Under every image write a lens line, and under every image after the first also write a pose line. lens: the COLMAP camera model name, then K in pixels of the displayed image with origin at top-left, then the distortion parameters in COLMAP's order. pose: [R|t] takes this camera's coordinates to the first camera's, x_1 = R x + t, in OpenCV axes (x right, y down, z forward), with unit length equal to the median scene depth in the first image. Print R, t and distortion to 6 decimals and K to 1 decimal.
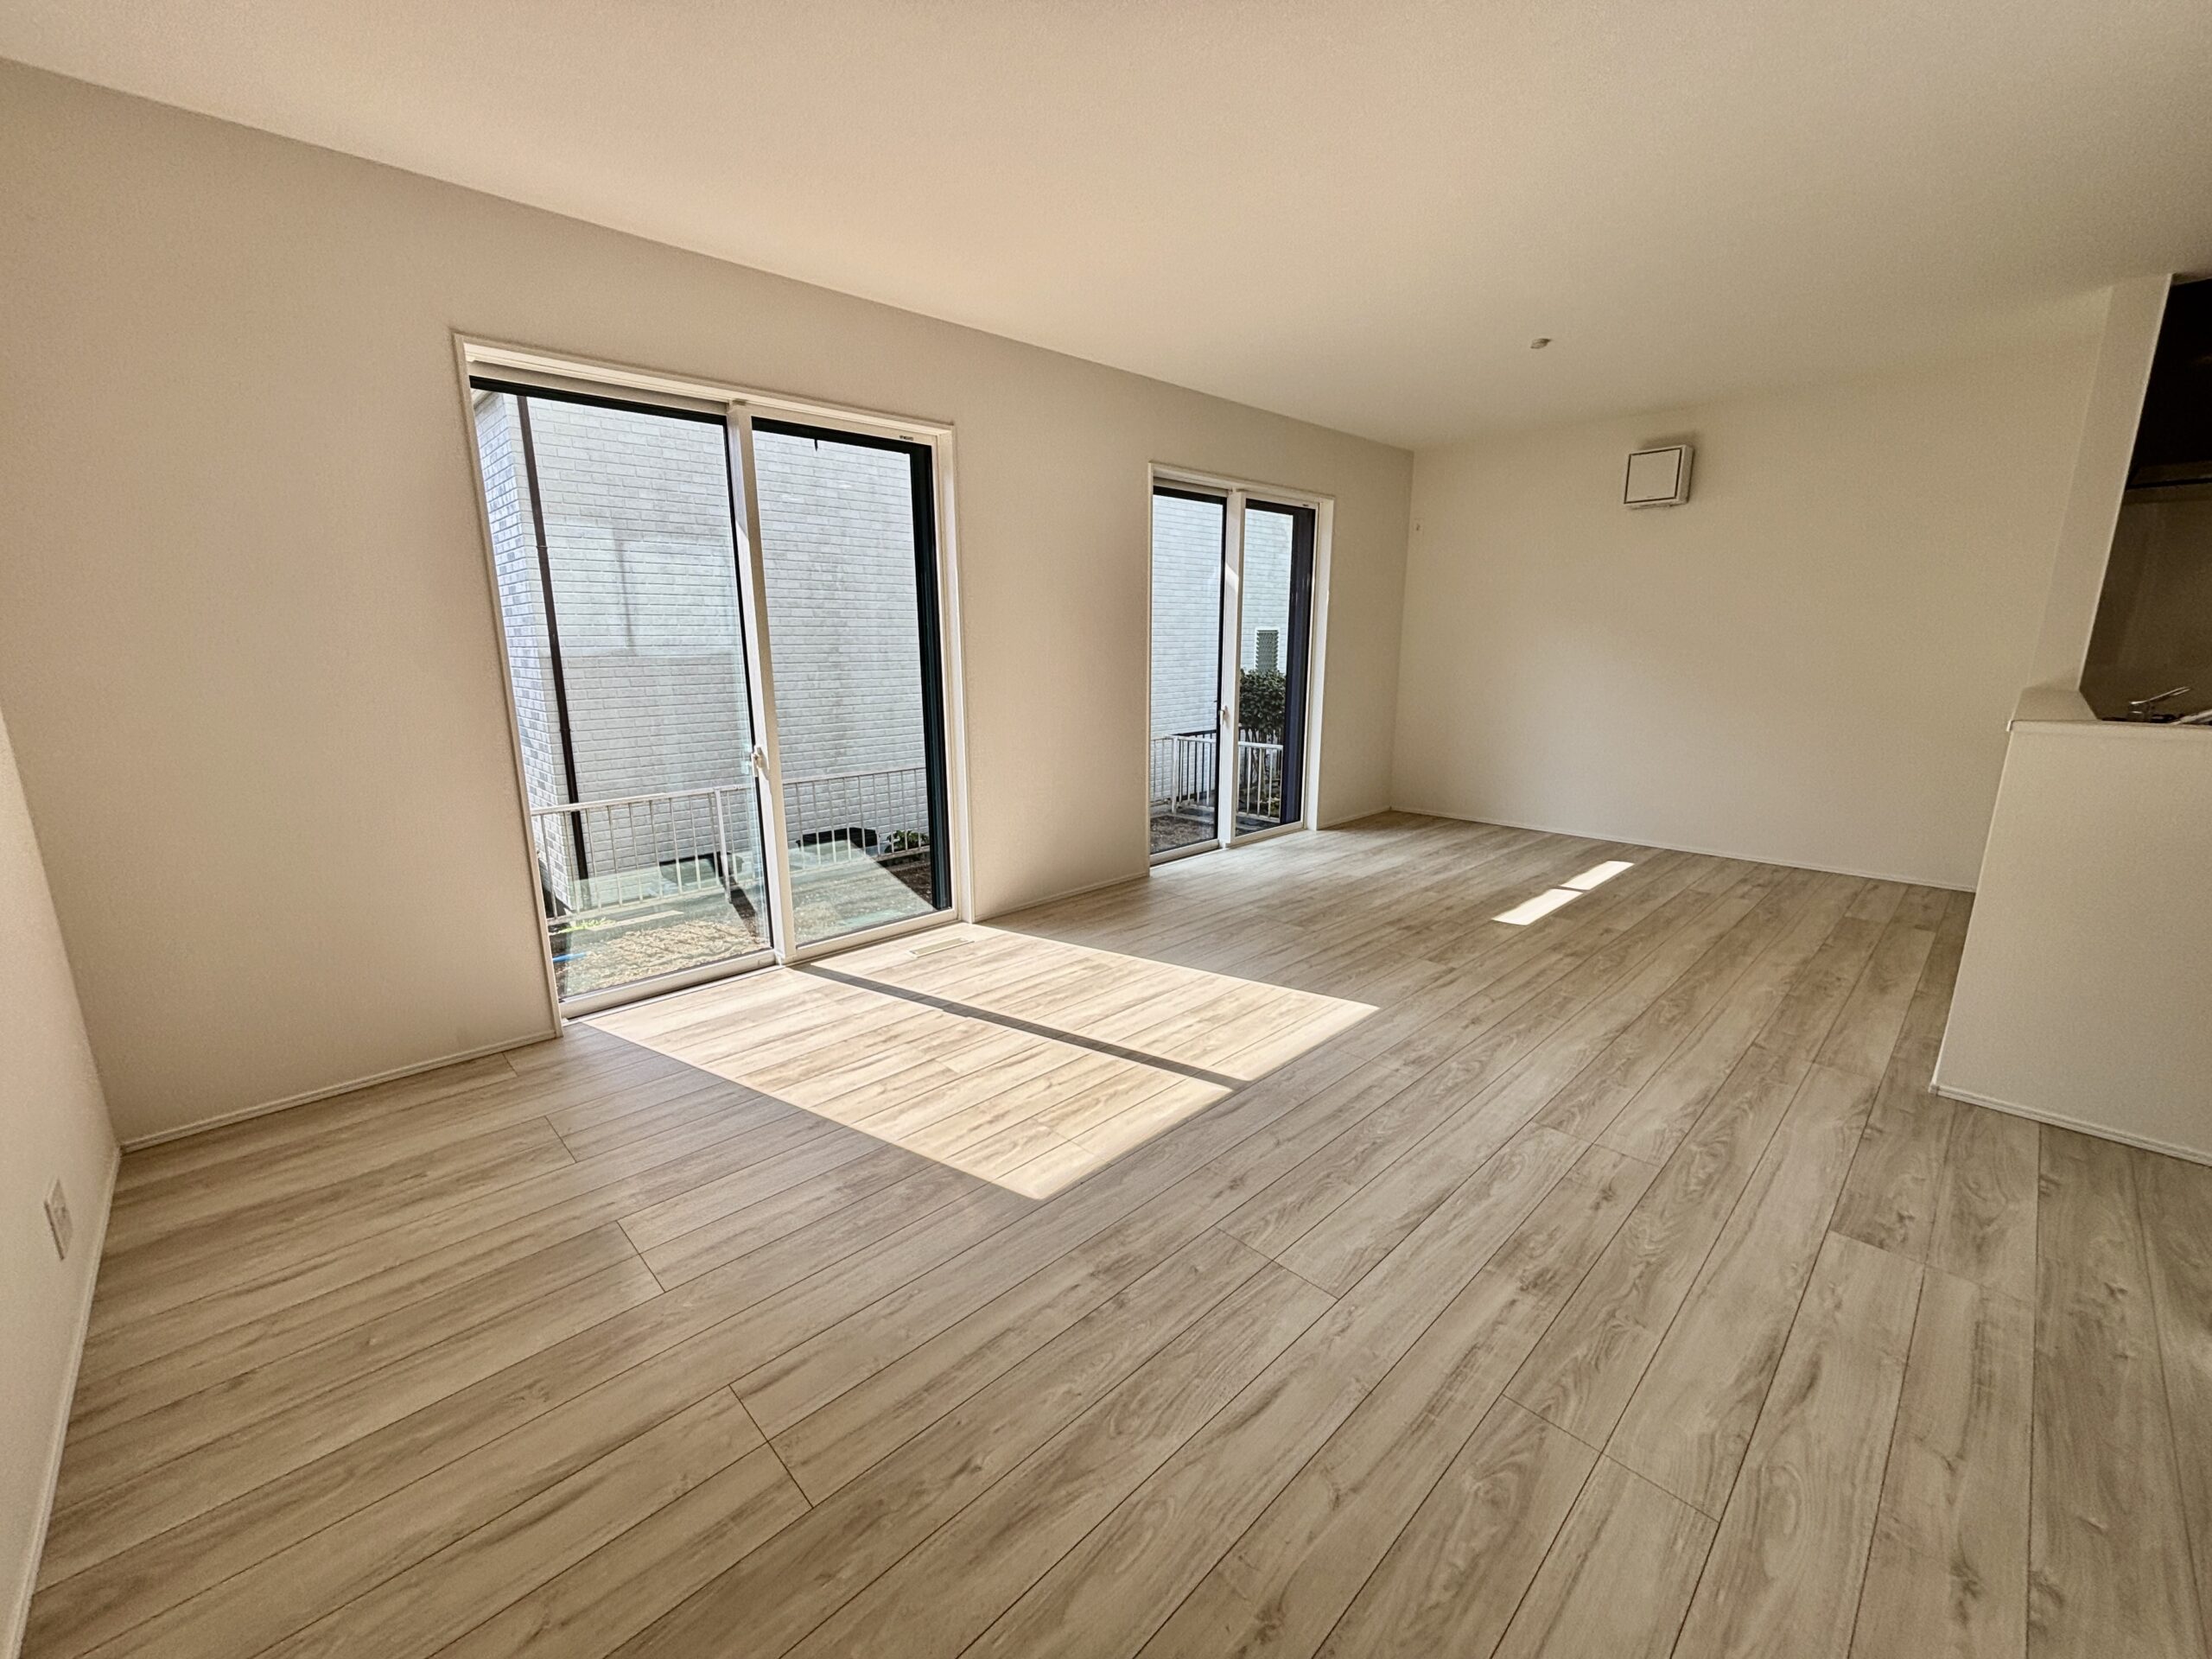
lens RADIAL K [[893.7, 0, 1098.4], [0, 893.7, 838.3], [0, 0, 1]] dist [0.003323, 0.000525]
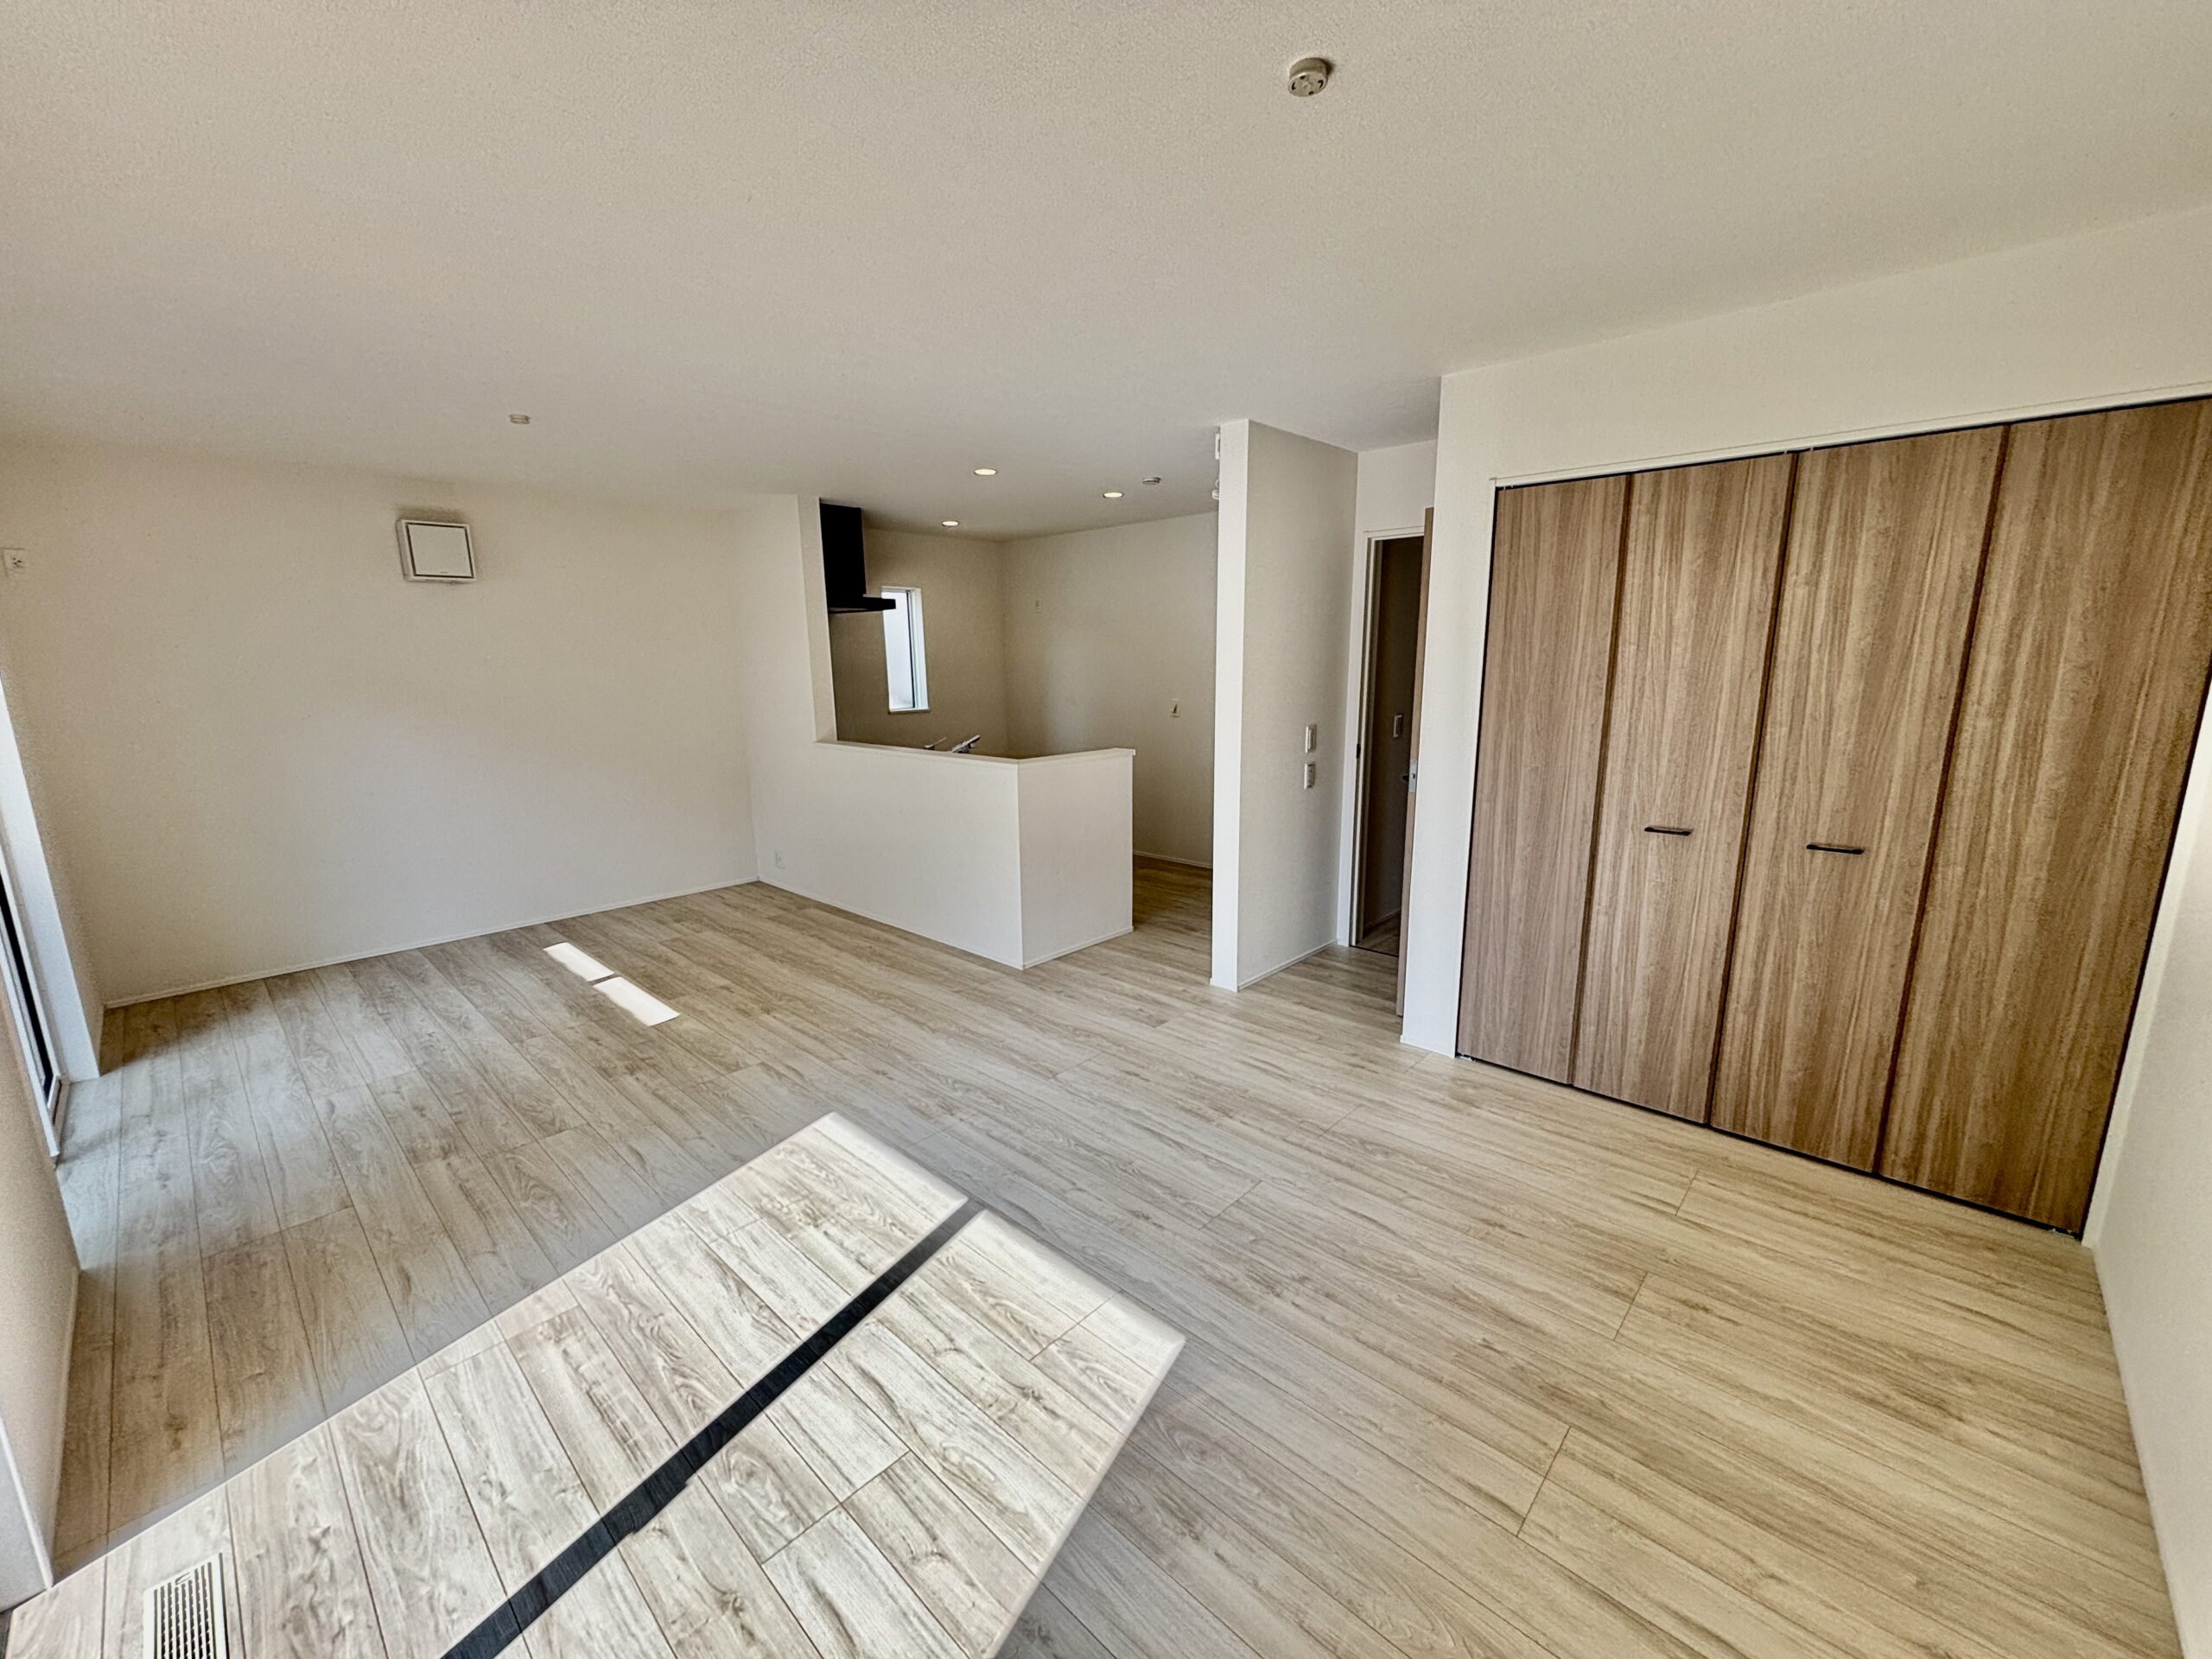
lens RADIAL K [[893.7, 0, 1107.0], [0, 893.7, 834.6], [0, 0, 1]] dist [0.003323, 0.000525]
pose [[-0.054346, -0.192844, 0.979723, -0.630957], [0.233241, 0.951579, 0.200242, -0.237313], [-0.970899, 0.239394, -0.006735, 0.648677]]
